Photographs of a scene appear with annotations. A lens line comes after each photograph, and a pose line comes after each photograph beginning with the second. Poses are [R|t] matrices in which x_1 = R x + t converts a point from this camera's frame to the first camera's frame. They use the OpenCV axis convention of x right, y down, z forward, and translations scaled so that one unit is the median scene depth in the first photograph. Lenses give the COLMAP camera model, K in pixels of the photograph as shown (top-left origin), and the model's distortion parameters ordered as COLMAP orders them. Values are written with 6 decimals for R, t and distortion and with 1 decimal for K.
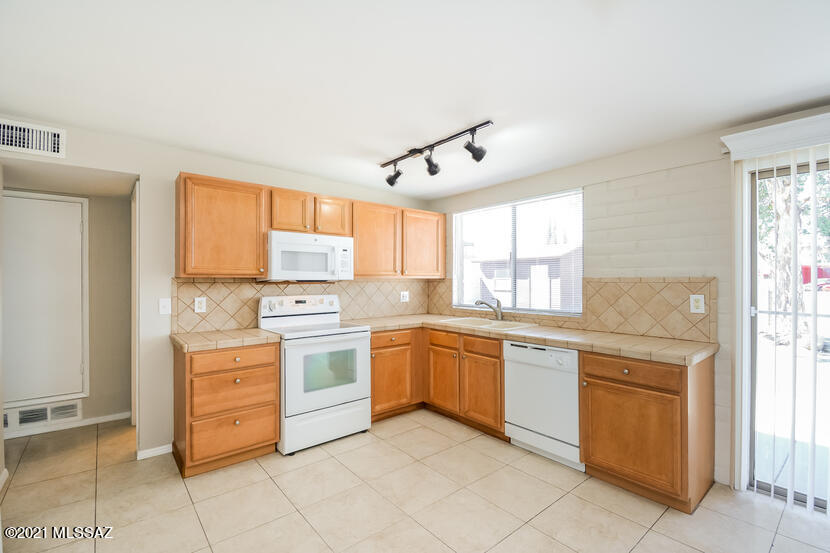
lens RADIAL K [[370.0, 0, 417.4], [0, 370.0, 278.1], [0, 0, 1]] dist [0.001052, -0.000367]
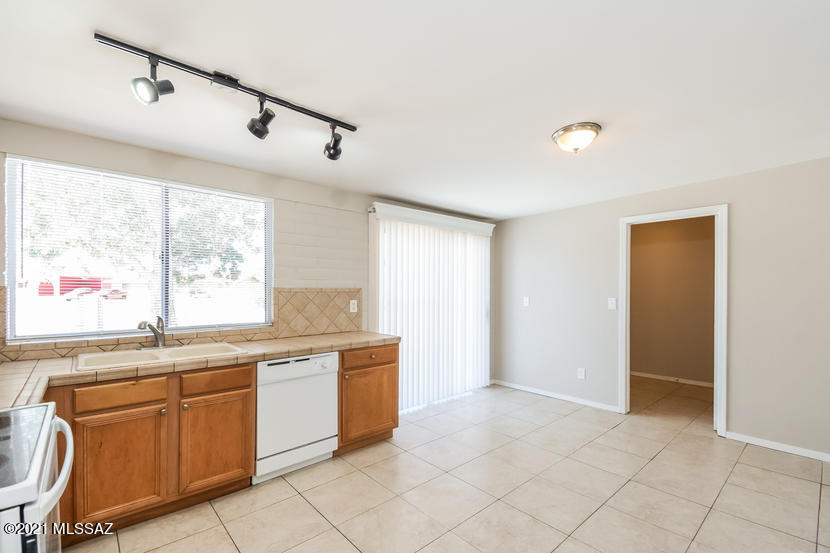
lens RADIAL K [[365.1, 0, 413.8], [0, 365.1, 290.8], [0, 0, 1]] dist [0.000562, -0.000051]
pose [[-0.035640, 0.000762, 0.999364, -0.643312], [-0.003935, 0.999992, -0.000903, 0.007526], [-0.999357, -0.003964, -0.035637, 0.733441]]
